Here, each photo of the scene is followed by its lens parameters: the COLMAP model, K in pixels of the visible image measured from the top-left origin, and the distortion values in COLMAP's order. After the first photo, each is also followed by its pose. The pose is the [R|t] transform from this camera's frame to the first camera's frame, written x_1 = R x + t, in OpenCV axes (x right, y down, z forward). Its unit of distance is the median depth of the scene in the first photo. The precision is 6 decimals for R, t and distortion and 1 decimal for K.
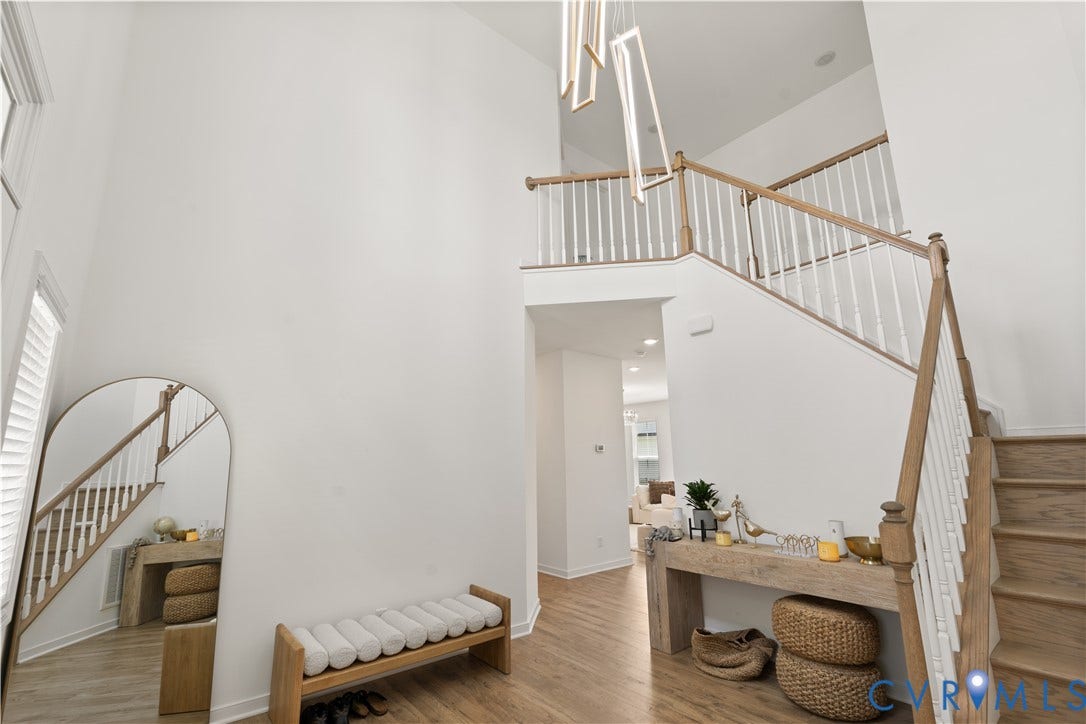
lens RADIAL K [[489.1, 0, 542.5], [0, 489.1, 352.6], [0, 0, 1]] dist [-0.001782, -0.000019]
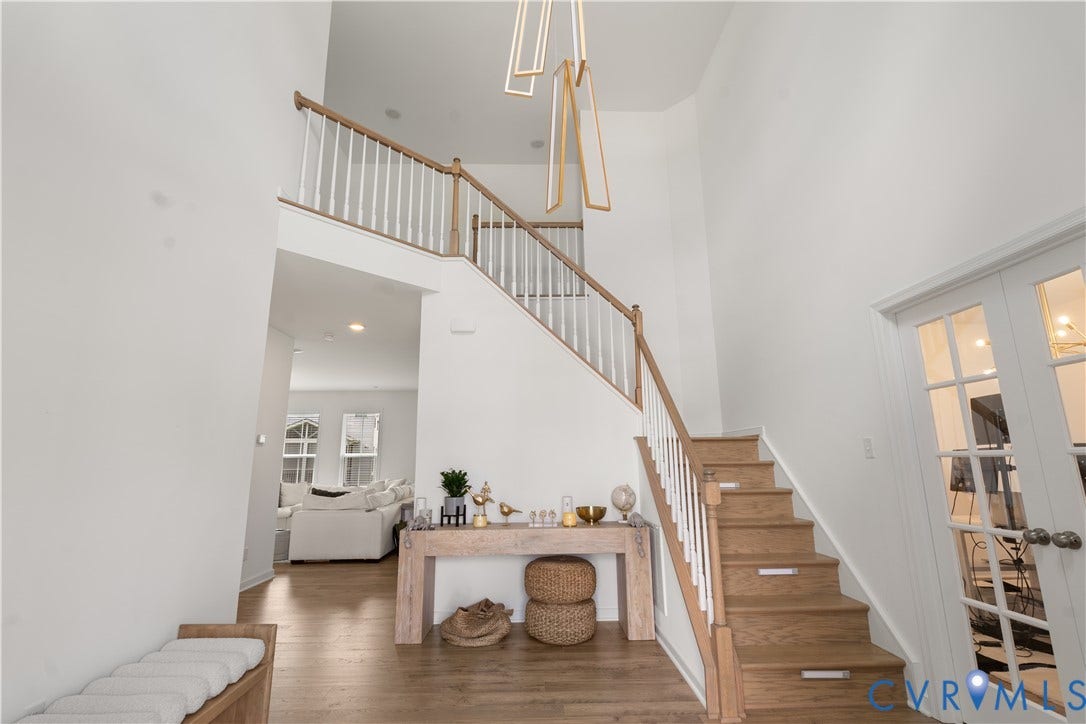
lens RADIAL K [[489.1, 0, 542.5], [0, 489.1, 352.6], [0, 0, 1]] dist [-0.001782, -0.000019]
pose [[0.596868, 0.185916, 0.780502, -0.439722], [-0.174093, 0.979617, -0.100212, 0.087940], [-0.783224, -0.076066, 0.617069, 0.221129]]
